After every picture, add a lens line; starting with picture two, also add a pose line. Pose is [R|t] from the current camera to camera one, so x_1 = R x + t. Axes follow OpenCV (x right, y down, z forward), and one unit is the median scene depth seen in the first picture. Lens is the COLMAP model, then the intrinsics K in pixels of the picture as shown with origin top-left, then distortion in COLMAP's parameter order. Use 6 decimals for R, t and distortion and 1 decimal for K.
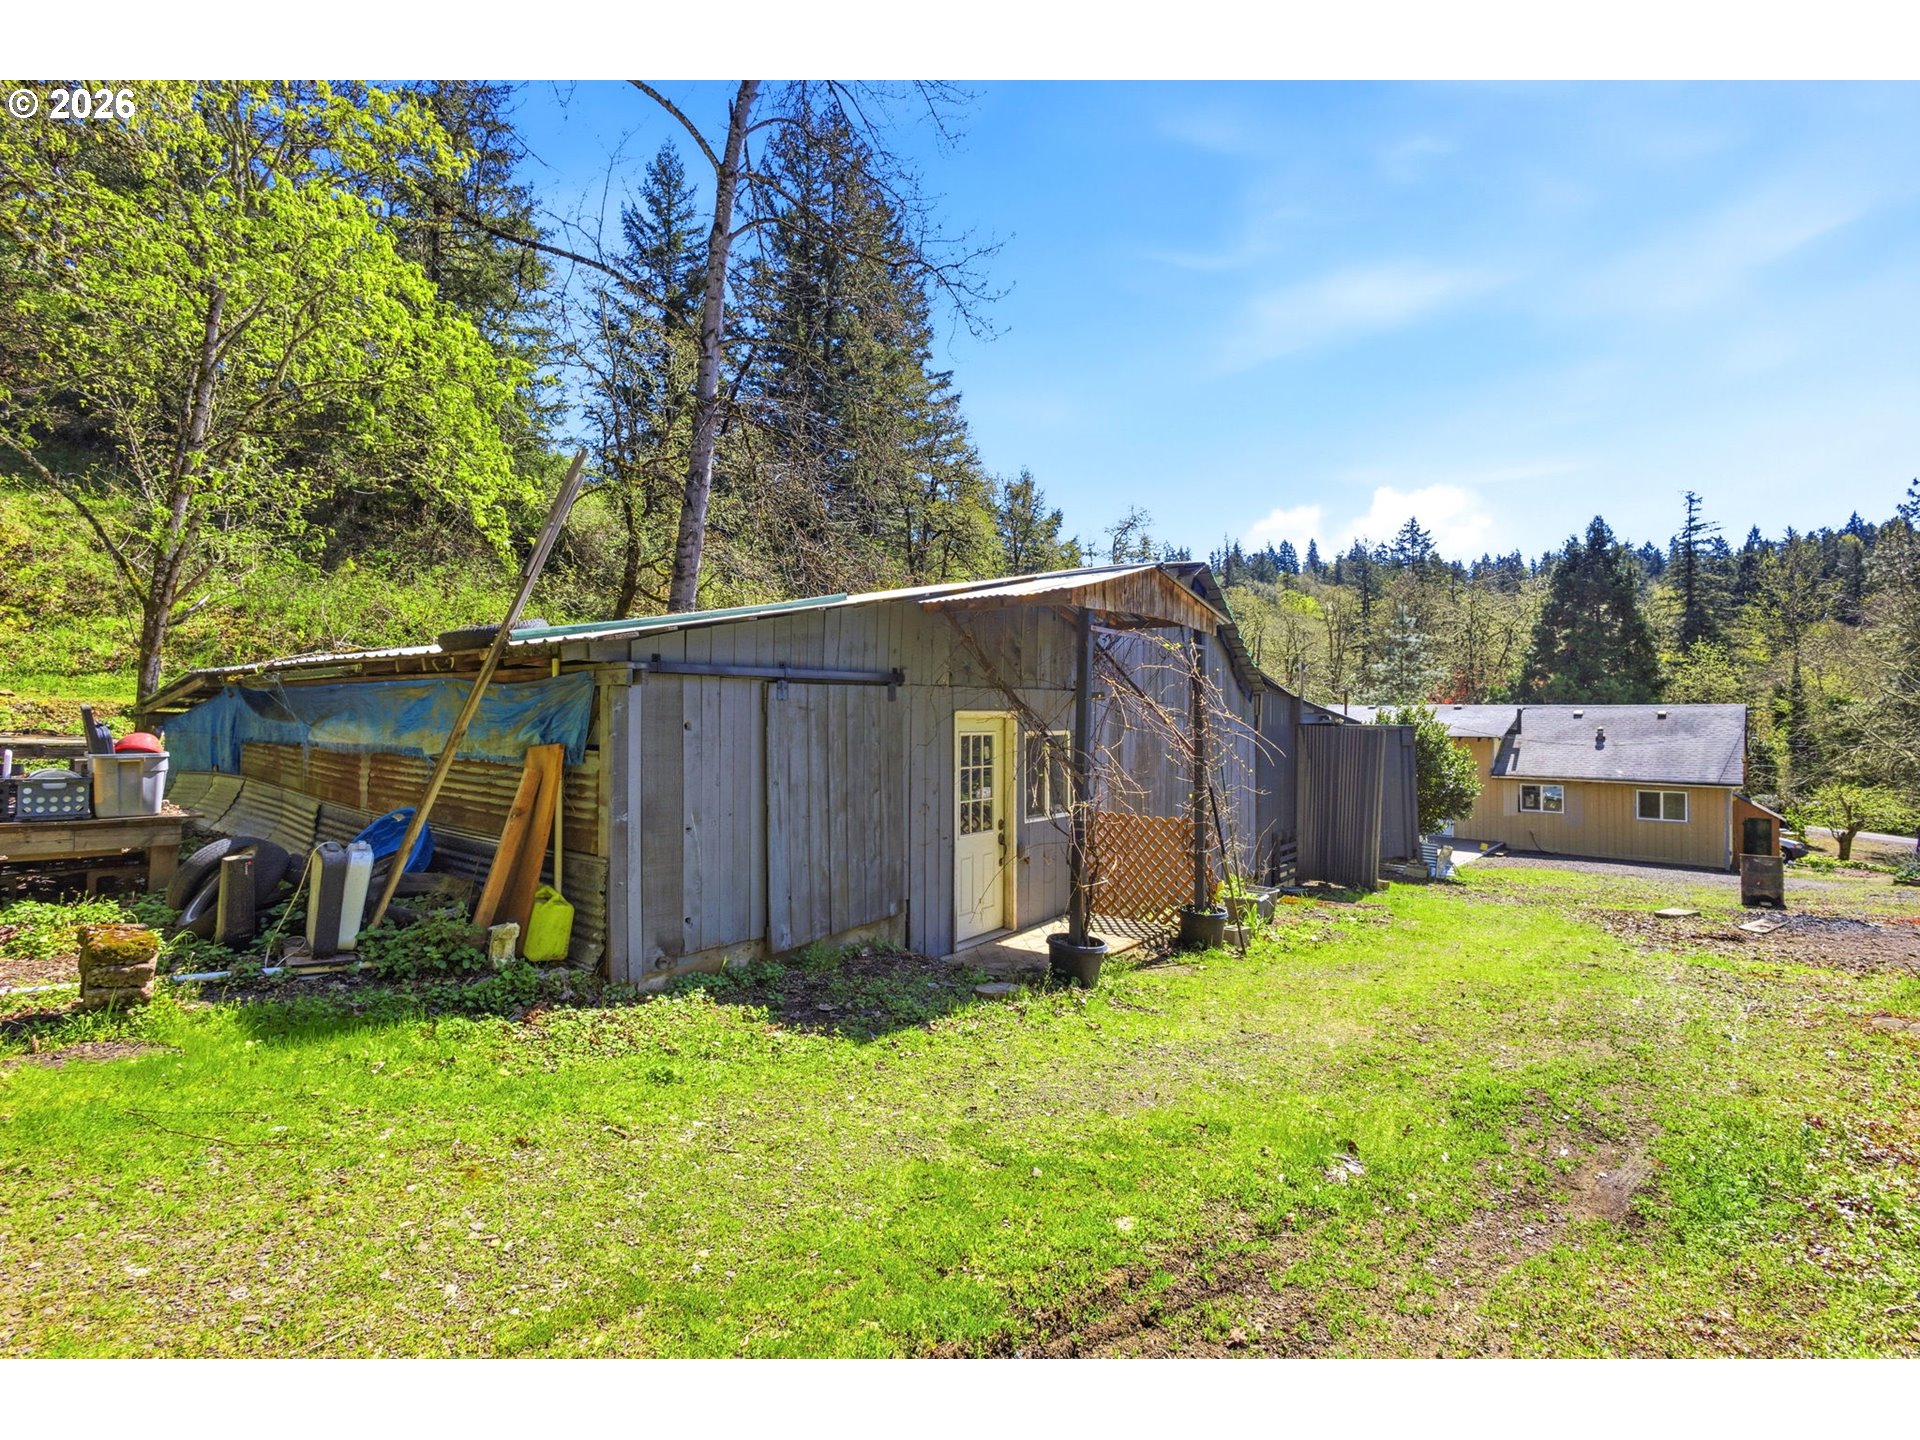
lens RADIAL K [[893.5, 0, 960.0], [0, 893.5, 720.0], [0, 0, 1]] dist [0.001178, -0.000018]
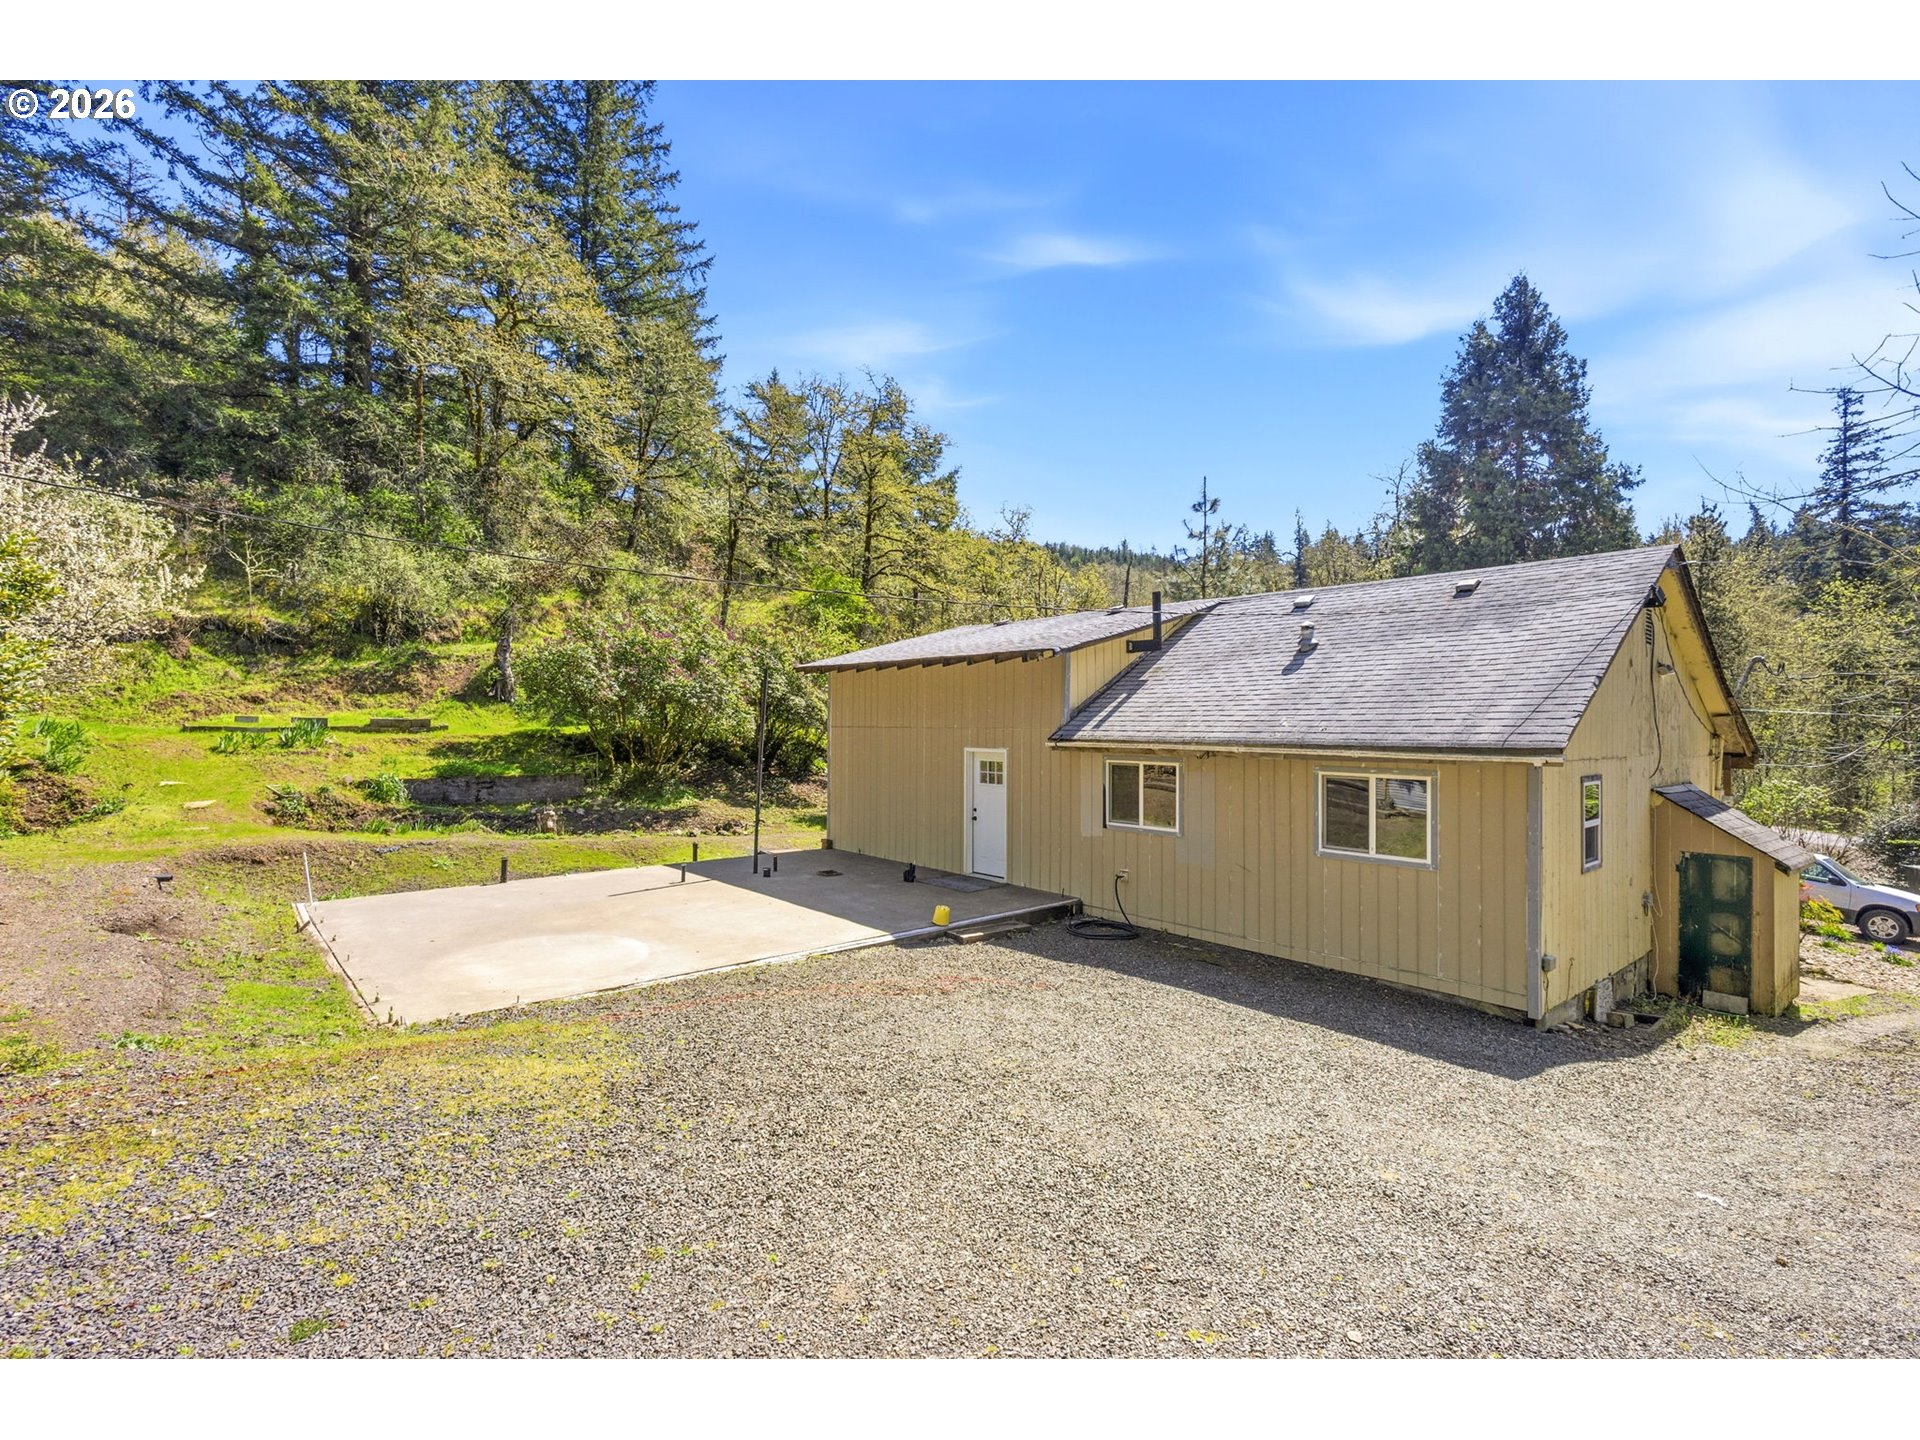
lens RADIAL K [[893.5, 0, 960.0], [0, 893.5, 720.0], [0, 0, 1]] dist [0.001178, -0.000018]
pose [[0.991236, 0.004767, -0.132015, 0.456176], [-0.005520, 0.999971, -0.005334, 0.041923], [0.131986, 0.006016, 0.991233, 0.428958]]
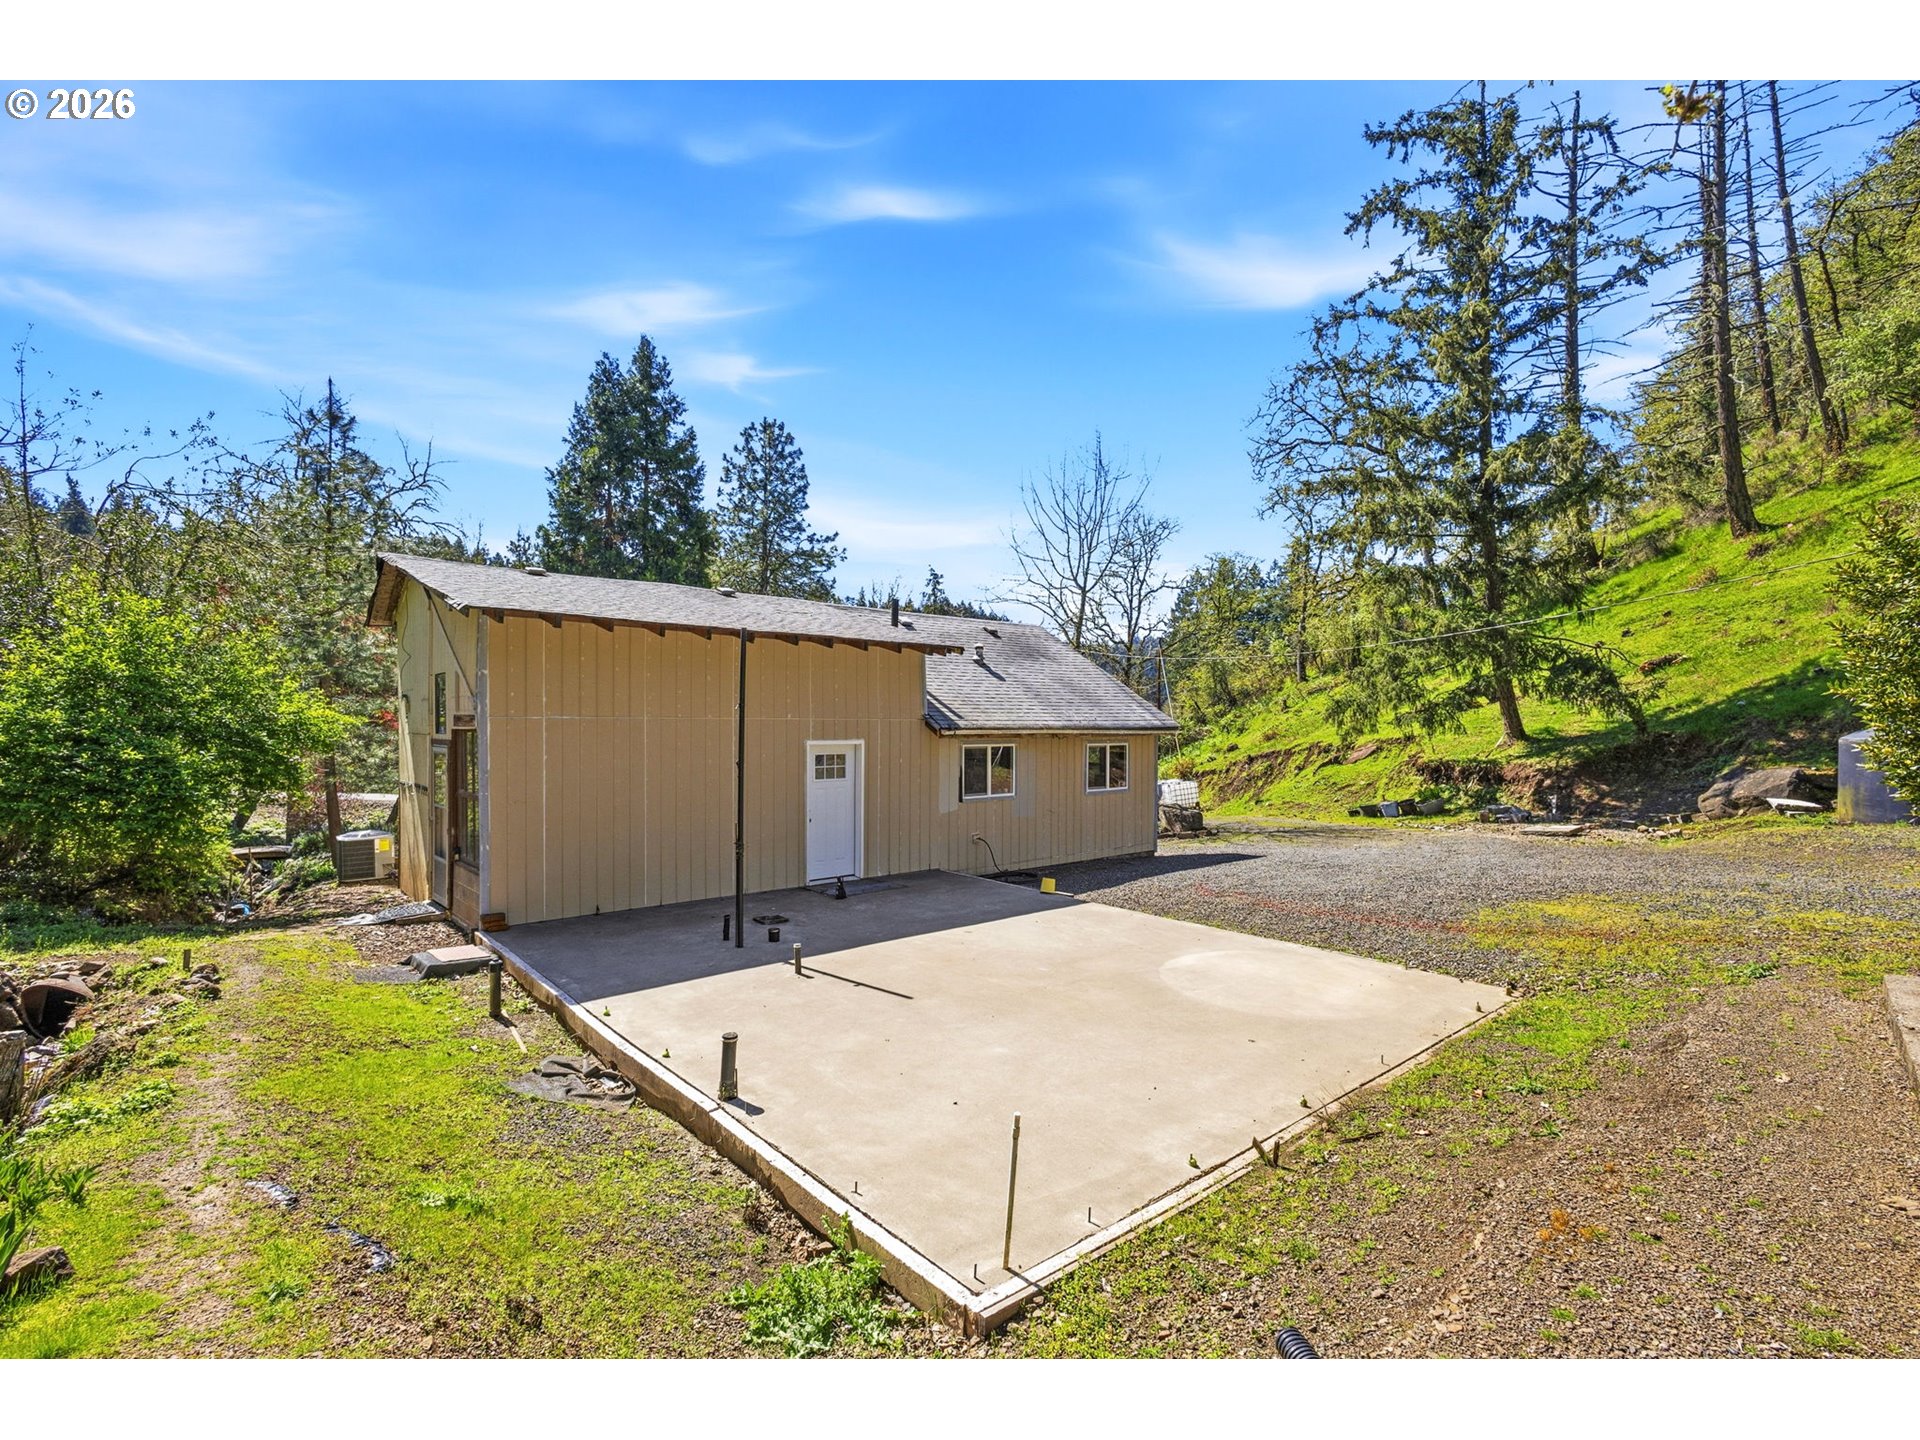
lens RADIAL K [[893.5, 0, 960.0], [0, 893.5, 720.0], [0, 0, 1]] dist [0.001178, -0.000018]
pose [[0.139840, -0.000480, 0.990174, 0.091628], [-0.007251, 0.999973, 0.001509, 0.042938], [-0.990148, -0.007391, 0.139833, 0.697152]]
